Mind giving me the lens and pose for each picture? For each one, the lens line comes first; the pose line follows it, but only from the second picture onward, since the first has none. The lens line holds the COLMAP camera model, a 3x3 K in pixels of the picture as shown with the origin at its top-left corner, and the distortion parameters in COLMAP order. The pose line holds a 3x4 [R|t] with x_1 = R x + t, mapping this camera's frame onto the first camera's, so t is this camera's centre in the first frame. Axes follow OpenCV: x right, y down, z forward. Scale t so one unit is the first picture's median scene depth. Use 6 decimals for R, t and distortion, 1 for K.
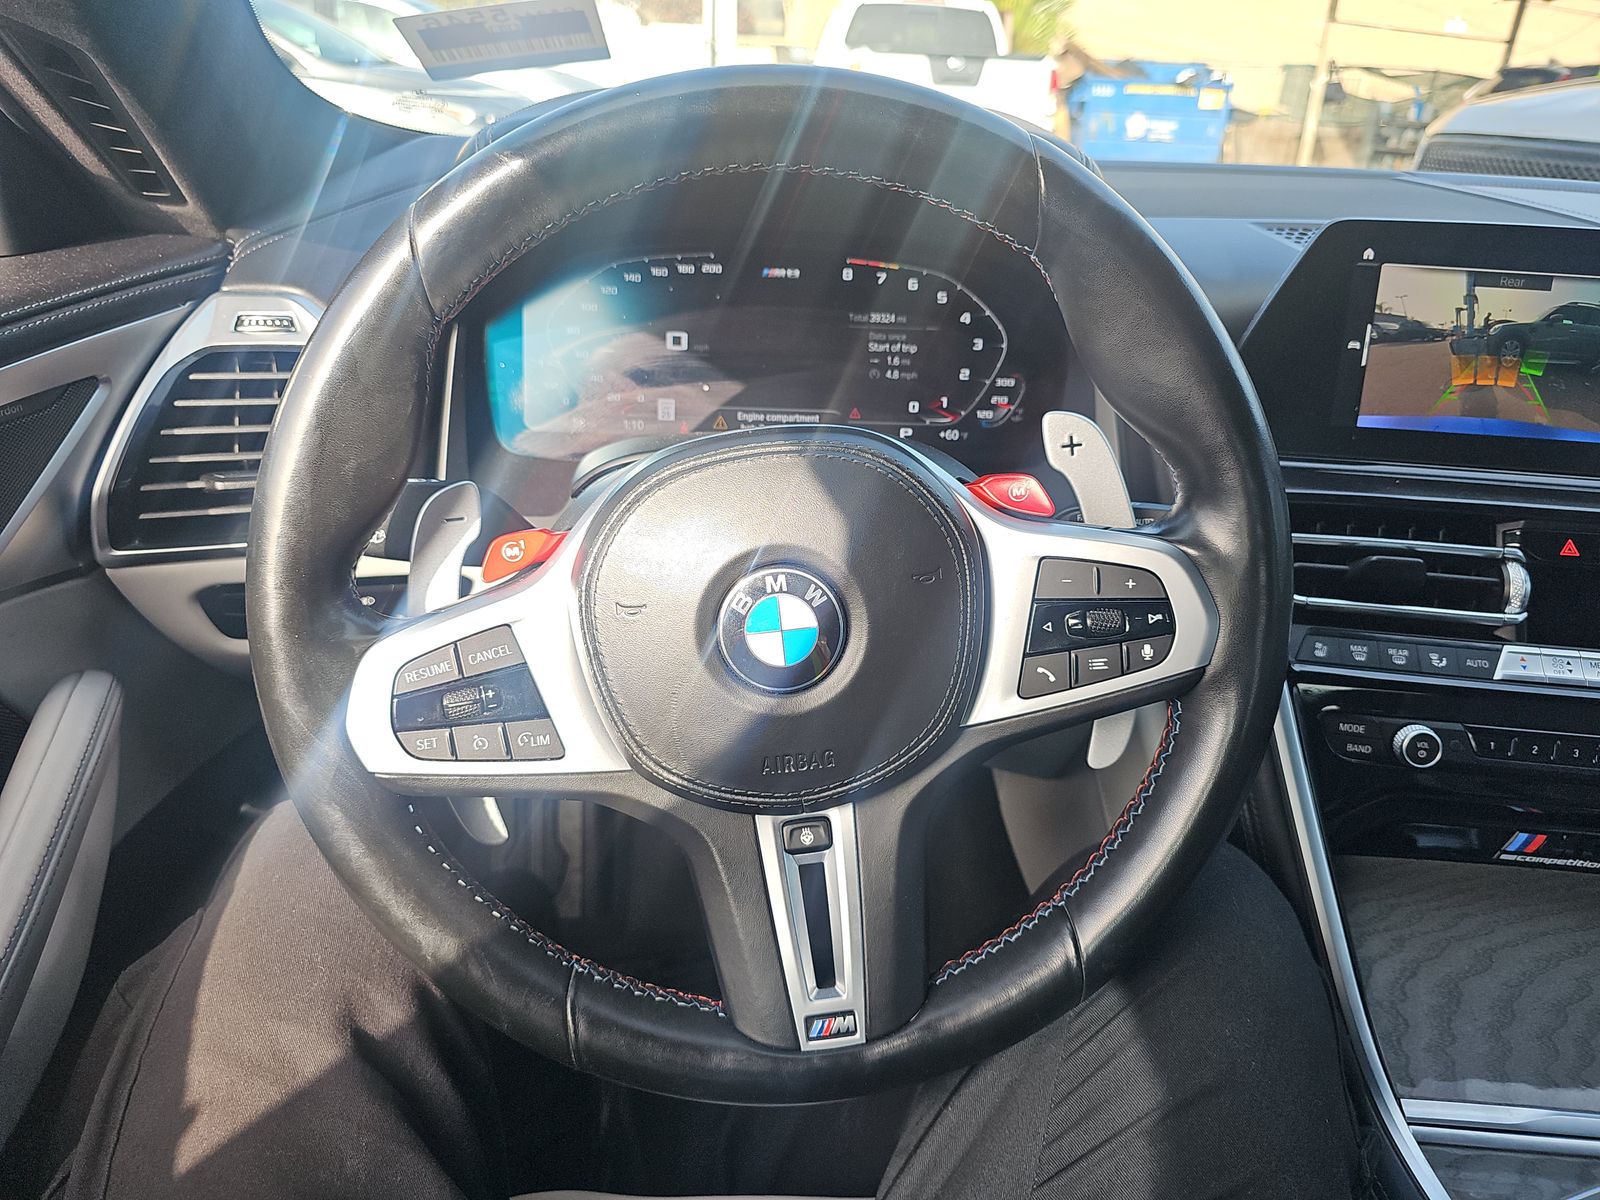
lens RADIAL K [[1069.3, 0, 788.0], [0, 1069.3, 592.8], [0, 0, 1]] dist [0.007812, -0.019138]
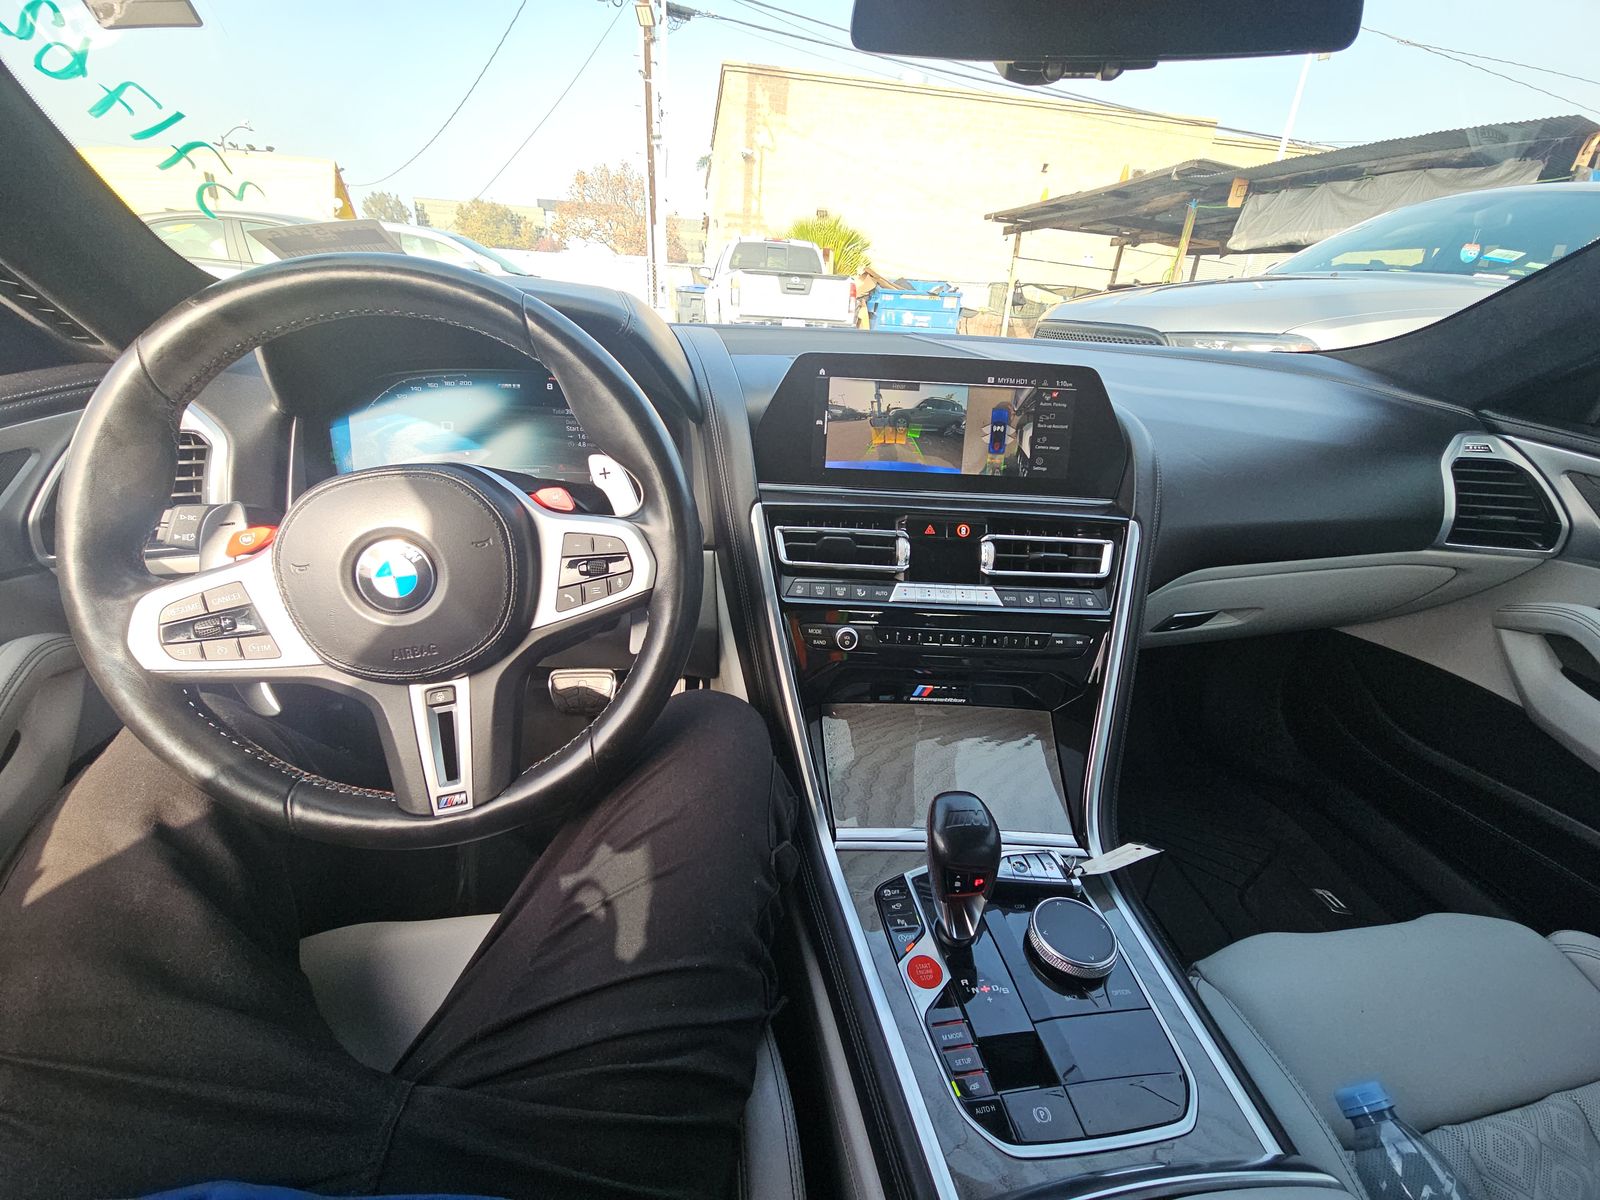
lens RADIAL K [[643.7, 0, 798.3], [0, 643.7, 609.5], [0, 0, 1]] dist [-0.000316, -0.006913]
pose [[0.992715, -0.042119, 0.112881, 0.326660], [0.040497, 0.999041, 0.016630, 0.060587], [-0.113473, -0.011937, 0.993469, -0.078096]]
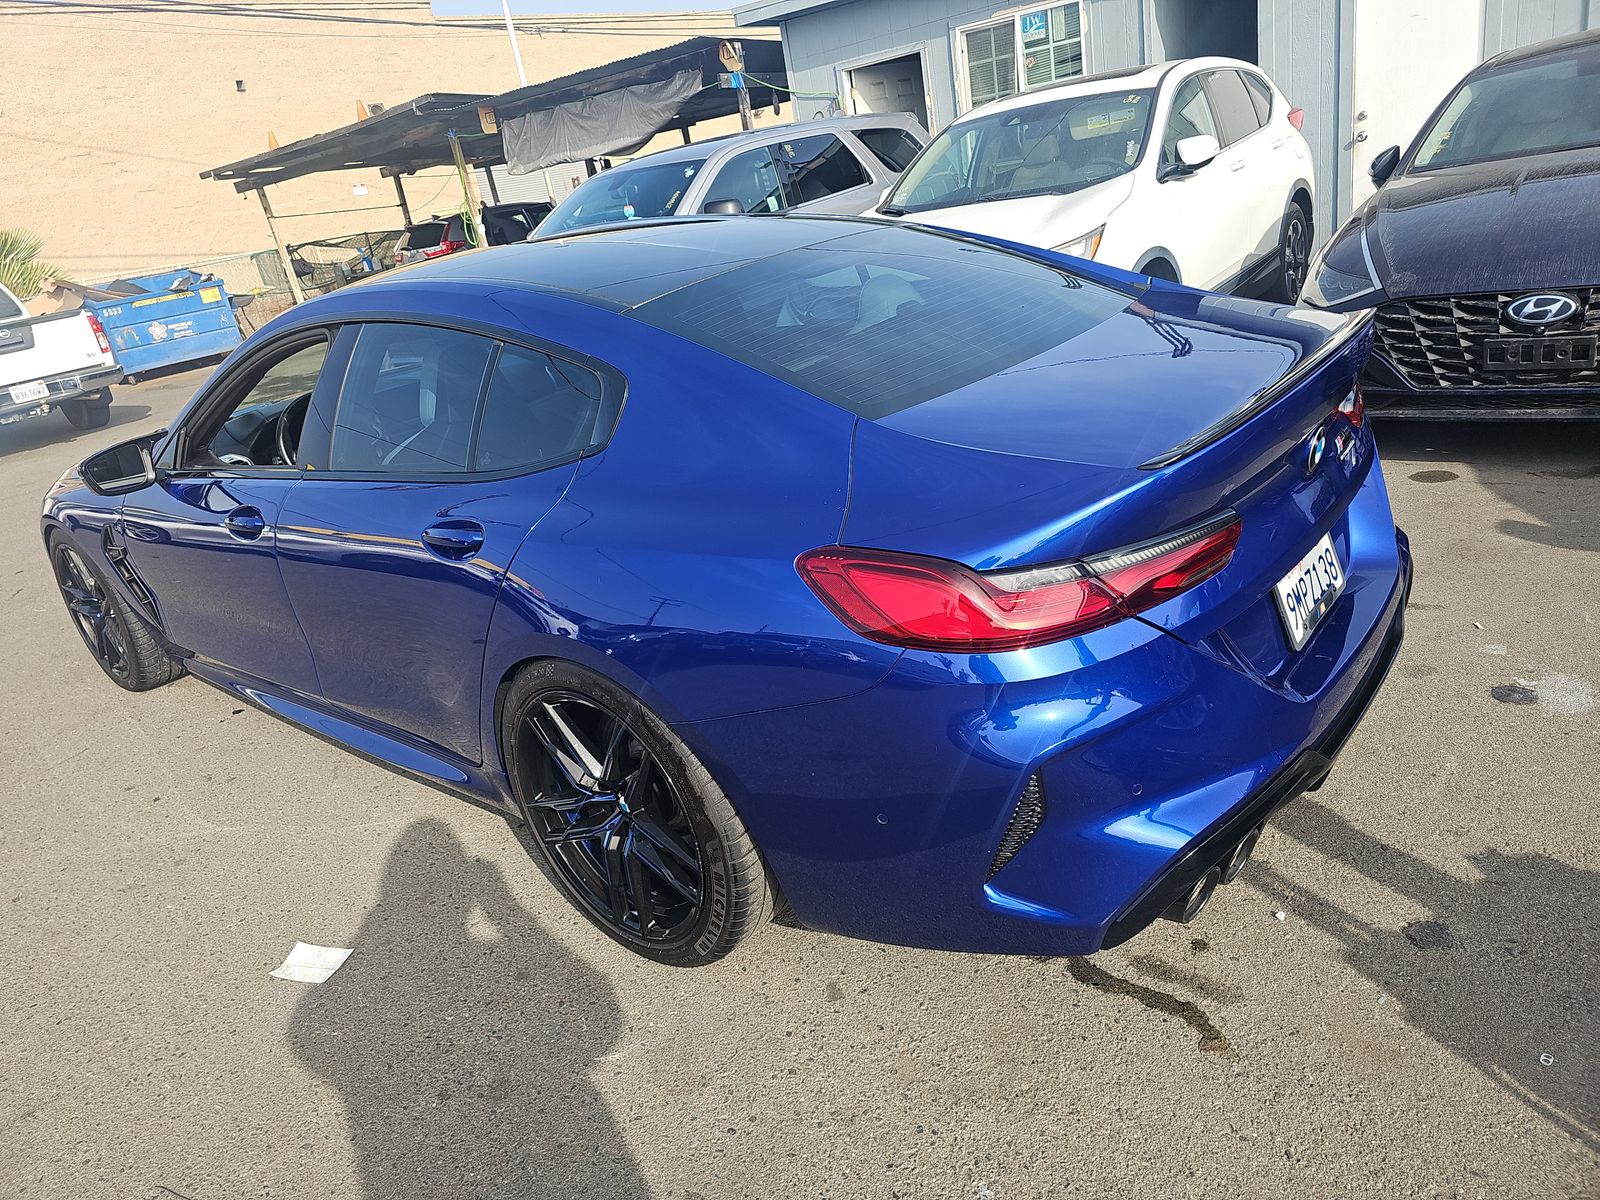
lens RADIAL K [[1069.3, 0, 816.4], [0, 1069.3, 602.3], [0, 0, 1]] dist [0.007812, -0.019138]
pose [[0.626625, -0.421530, 0.655480, -2.212779], [0.491177, 0.866628, 0.087762, 1.386946], [-0.605051, 0.266963, 0.750096, -4.496501]]
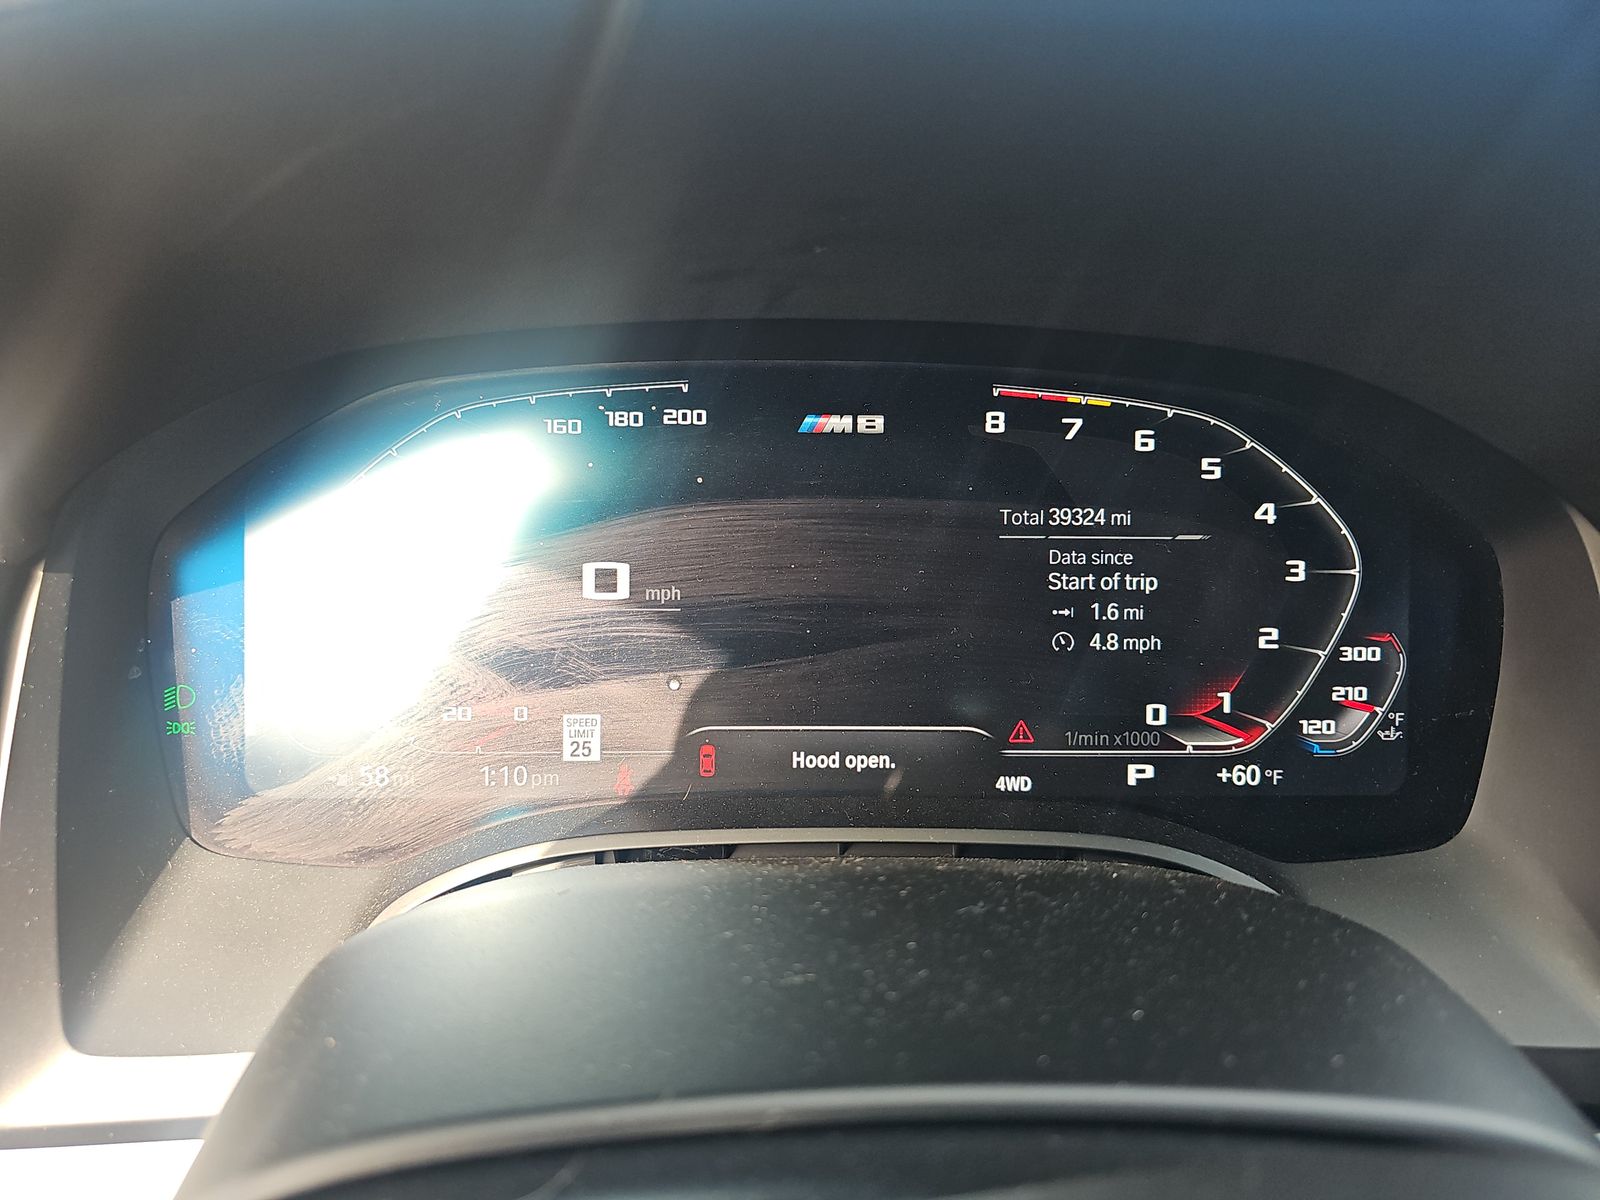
lens RADIAL K [[1069.3, 0, 788.4], [0, 1069.3, 601.7], [0, 0, 1]] dist [0.007812, -0.019138]
pose [[0.999587, -0.027987, -0.006468, -0.028301], [0.025718, 0.972268, -0.232452, -0.127167], [0.012795, 0.232190, 0.972586, 0.592926]]
